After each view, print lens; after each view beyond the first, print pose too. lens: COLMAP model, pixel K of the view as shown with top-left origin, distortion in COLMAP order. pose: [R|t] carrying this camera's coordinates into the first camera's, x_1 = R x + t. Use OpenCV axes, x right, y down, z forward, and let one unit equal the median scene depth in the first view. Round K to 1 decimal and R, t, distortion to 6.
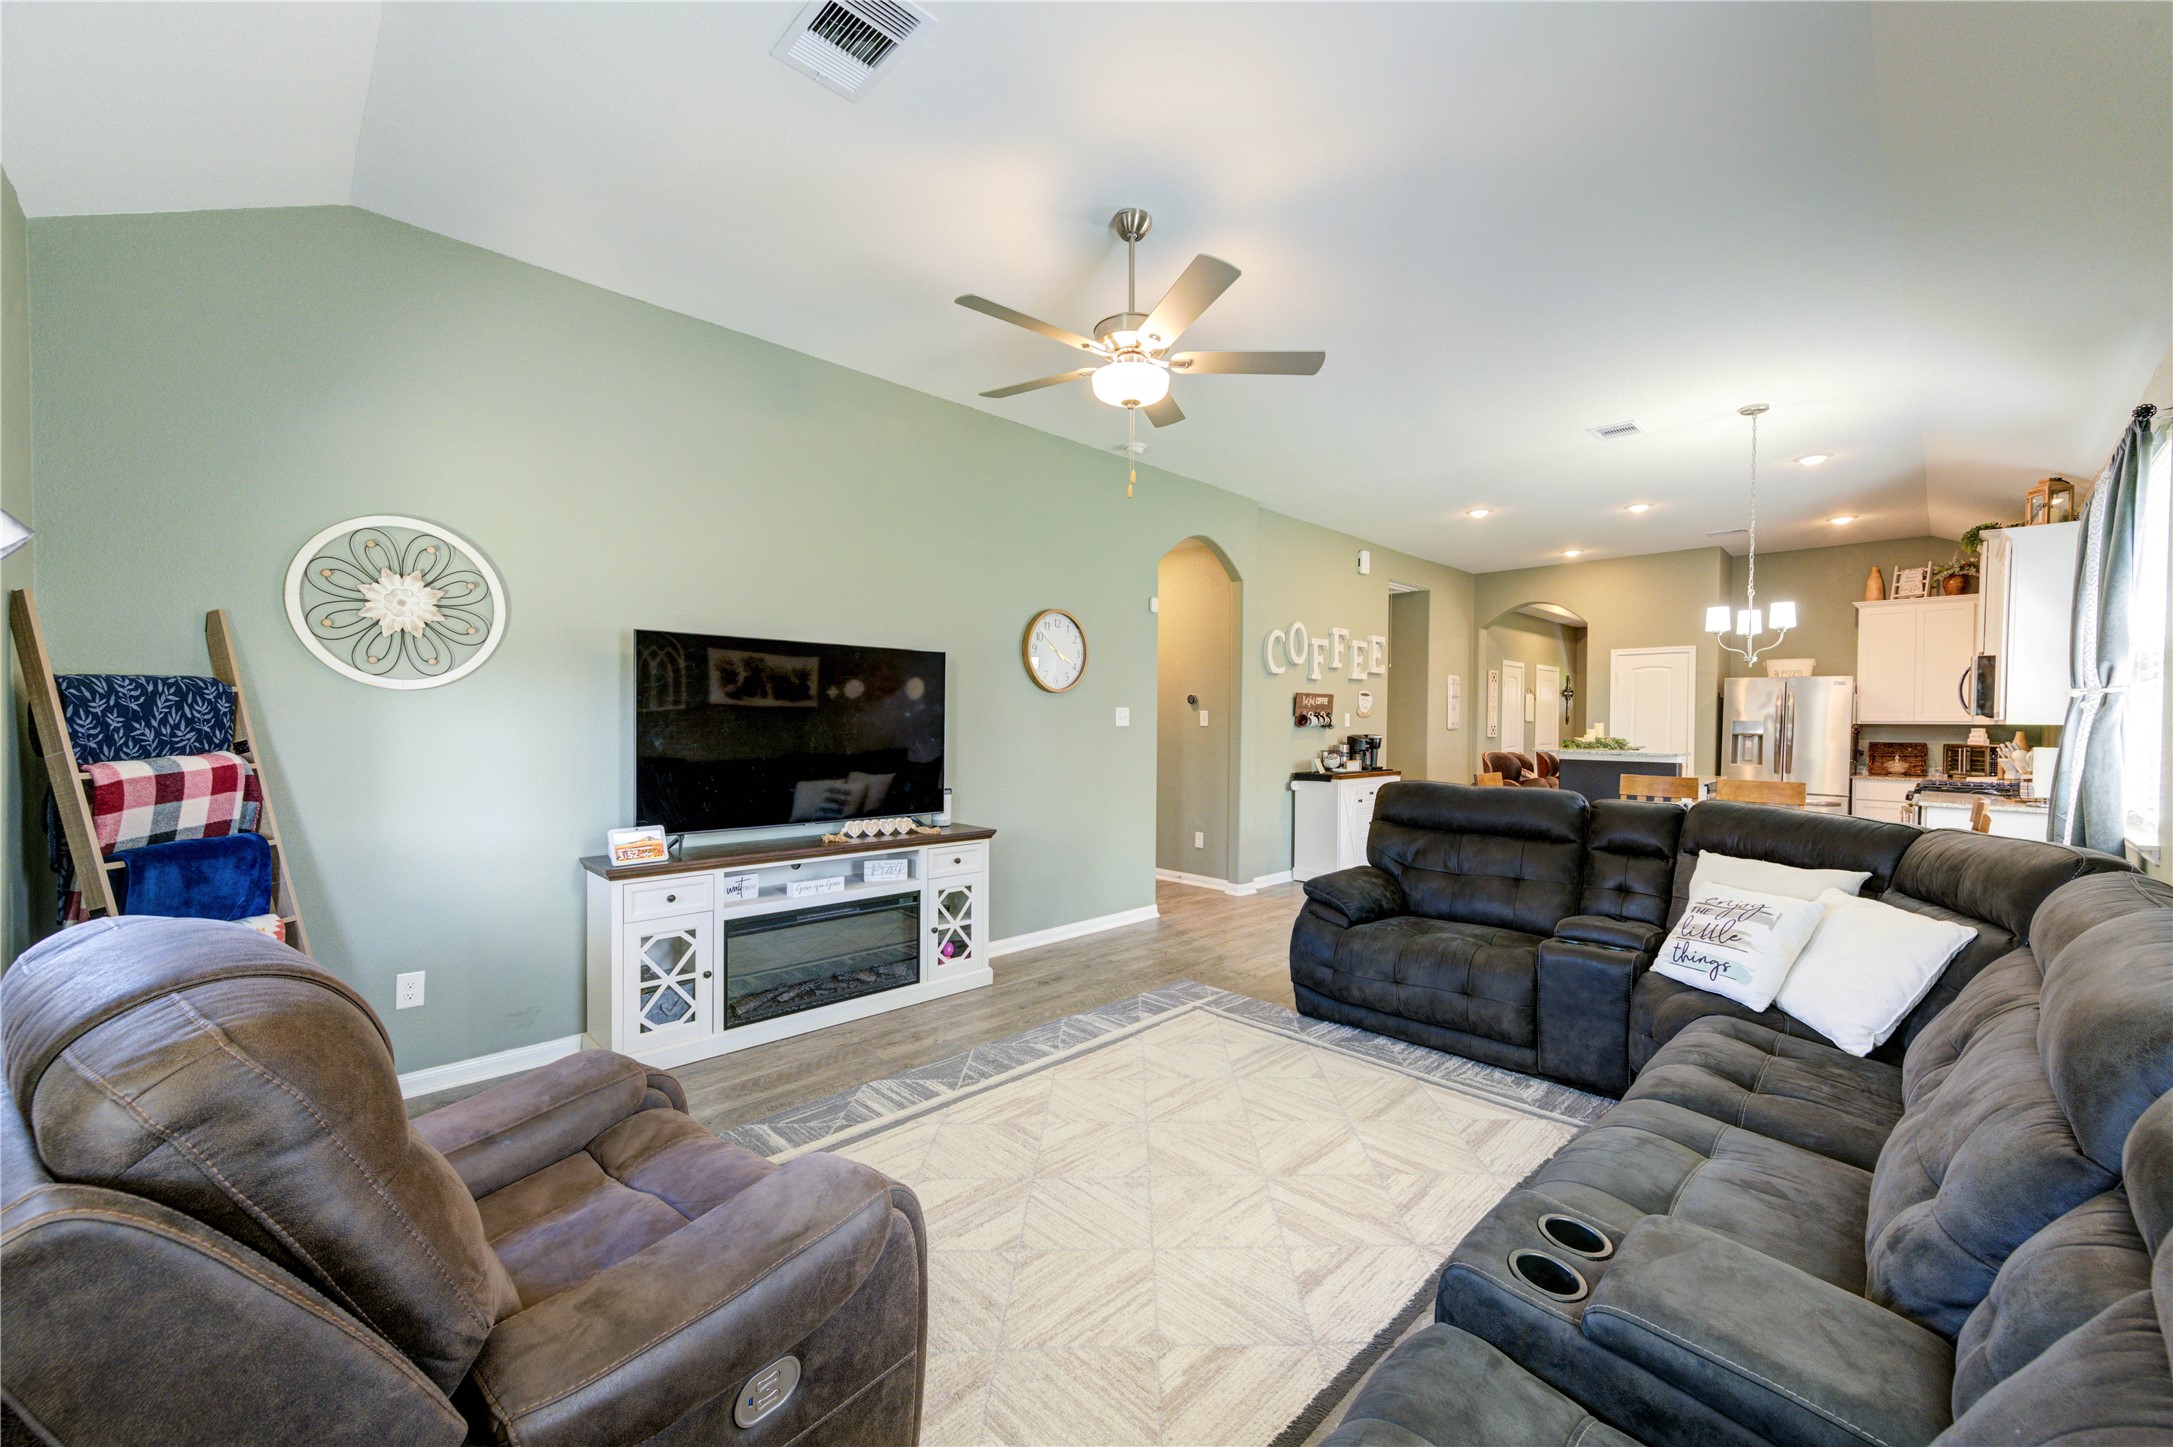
lens RADIAL K [[845.8, 0, 1068.5], [0, 845.8, 734.3], [0, 0, 1]] dist [0.007324, -0.001454]
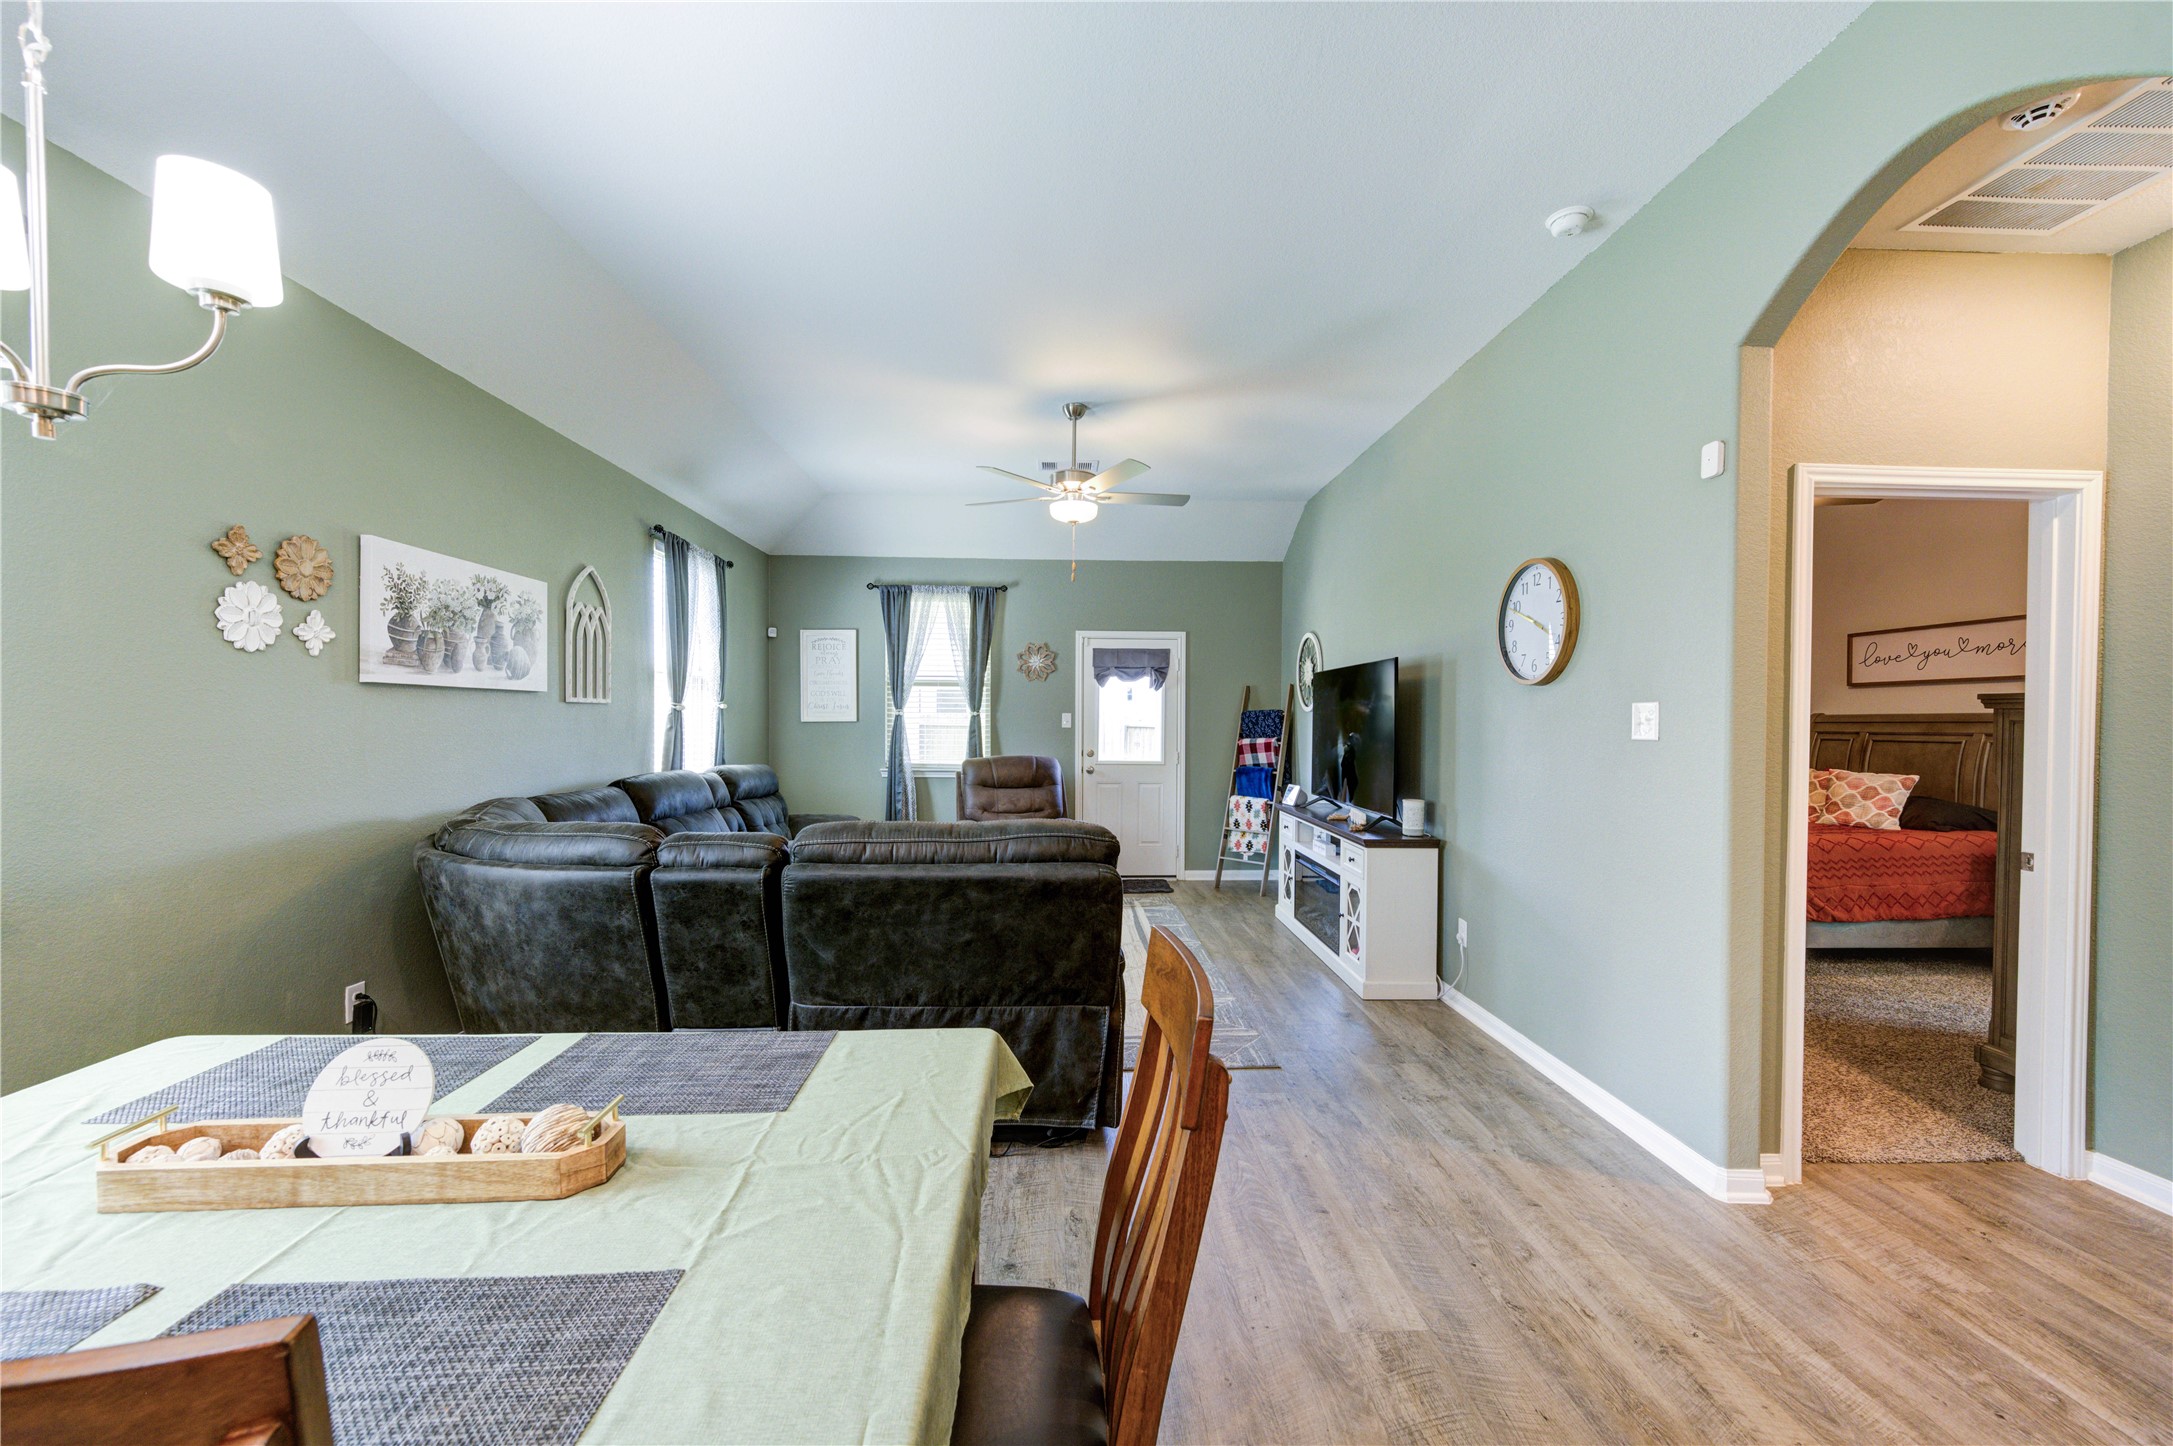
lens RADIAL K [[847.1, 0, 1077.4], [0, 847.1, 732.2], [0, 0, 1]] dist [0.001450, 0.000781]
pose [[-0.667595, -0.001843, -0.744522, 0.682845], [-0.025493, 0.999467, 0.020385, -0.016182], [0.744088, 0.032589, -0.667286, 1.131749]]
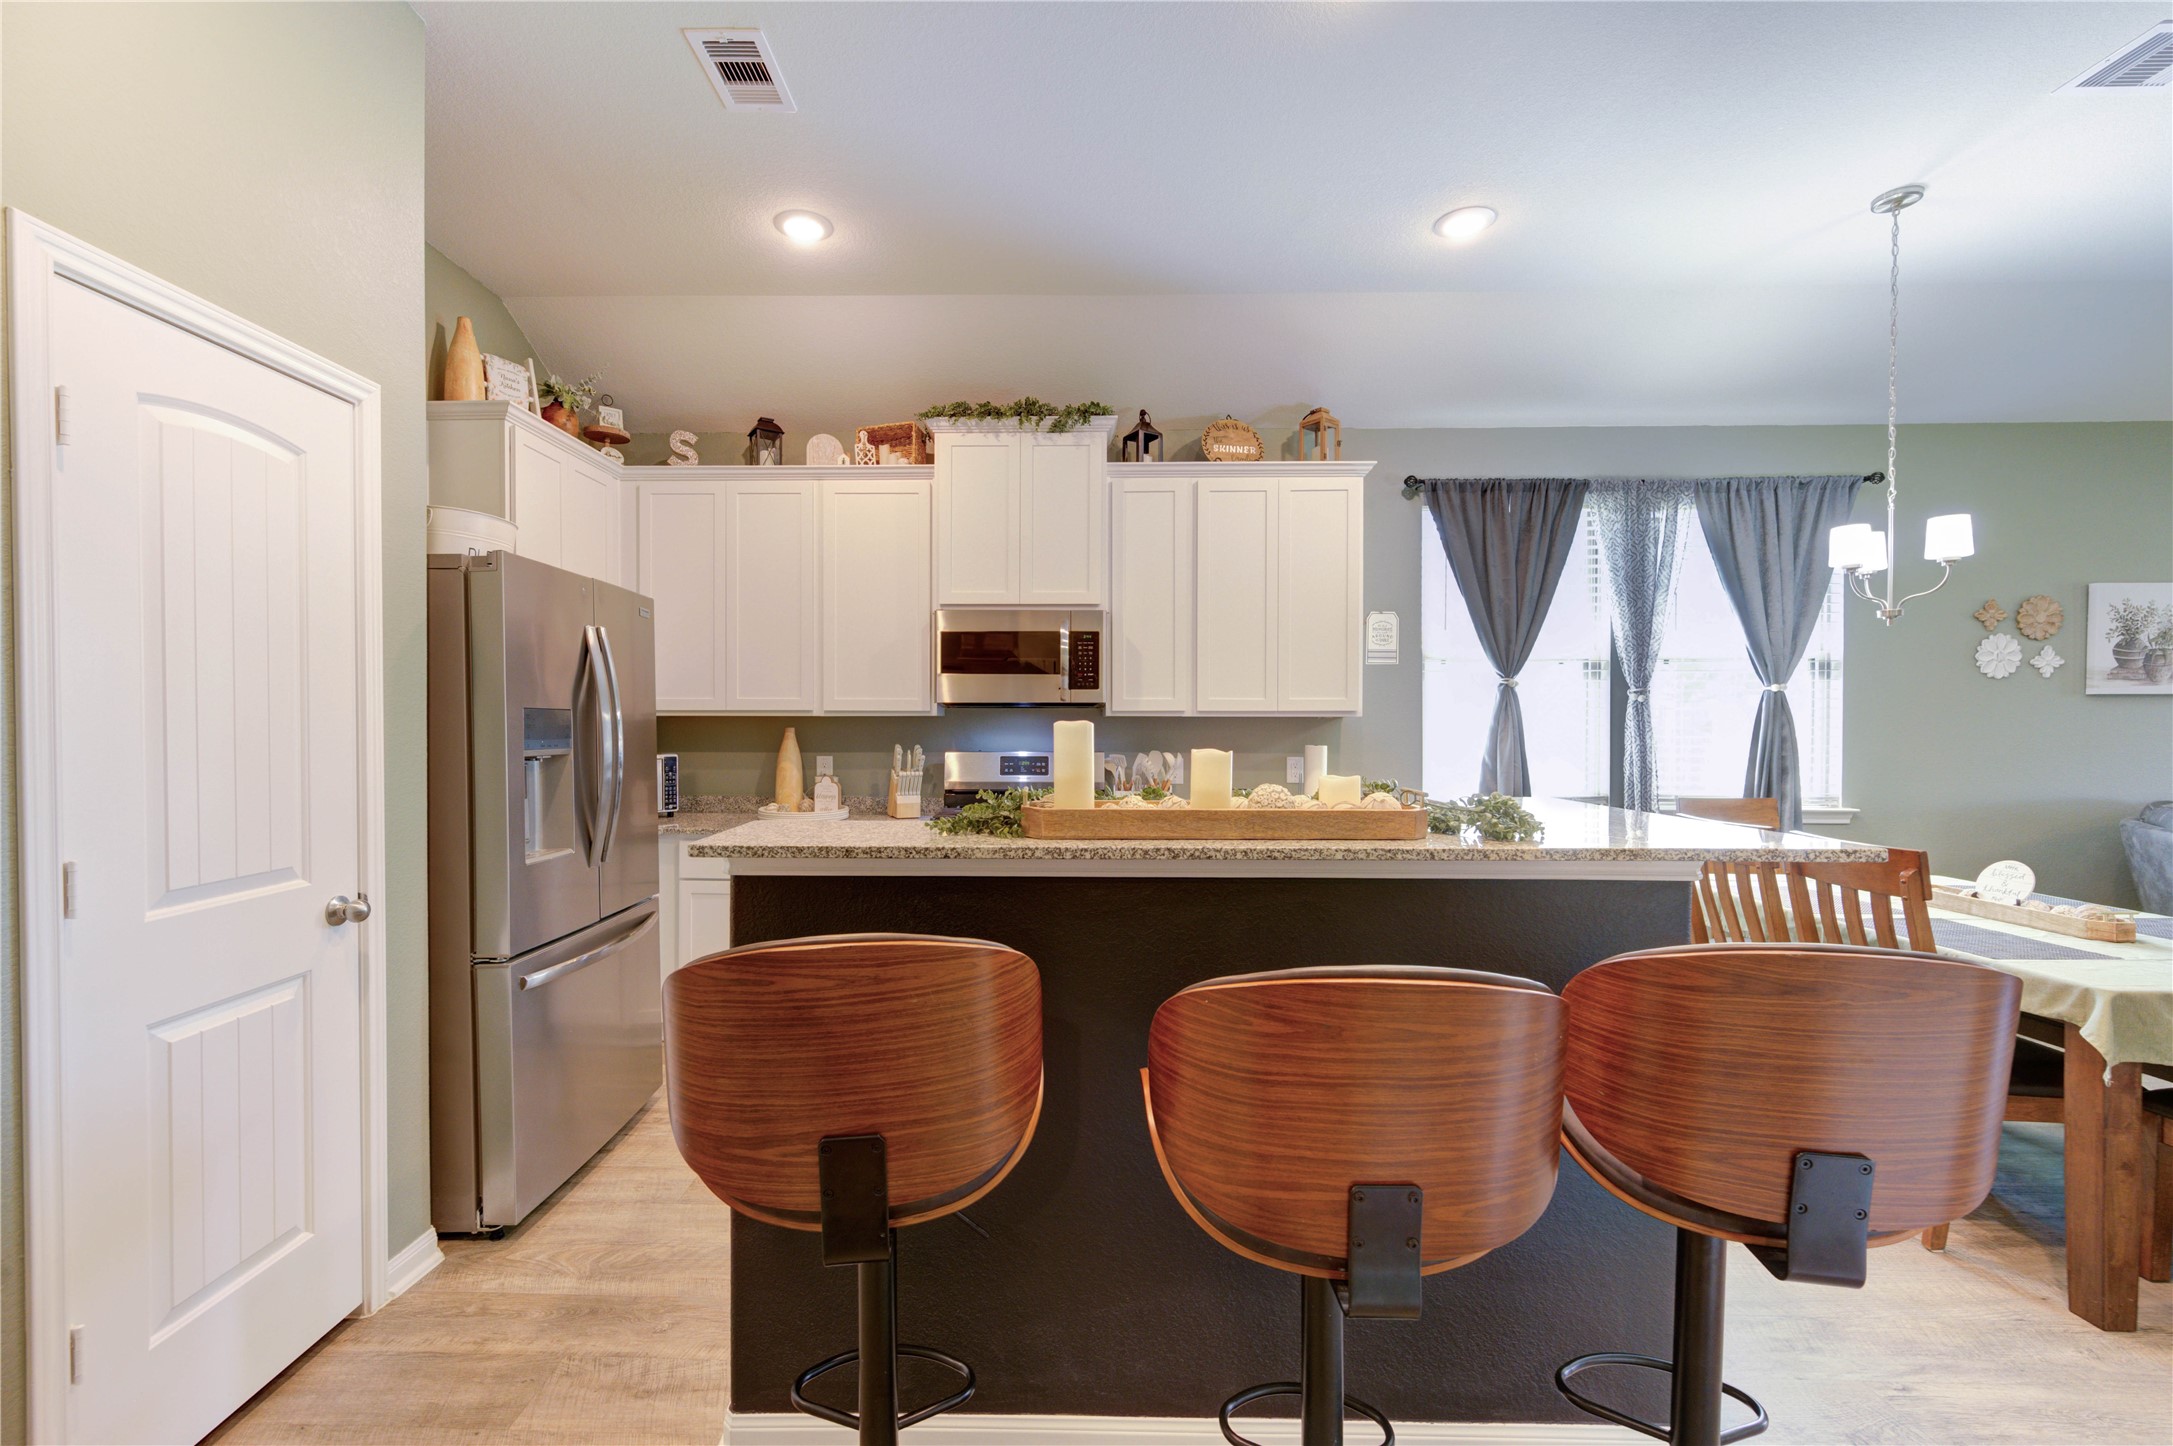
lens RADIAL K [[906.4, 0, 1061.0], [0, 906.4, 732.7], [0, 0, 1]] dist [-0.000069, 0.001115]
pose [[-0.714554, -0.018138, 0.699345, 0.668085], [0.007643, 0.999402, 0.033729, -0.025498], [-0.699538, 0.029446, -0.713988, 1.604122]]
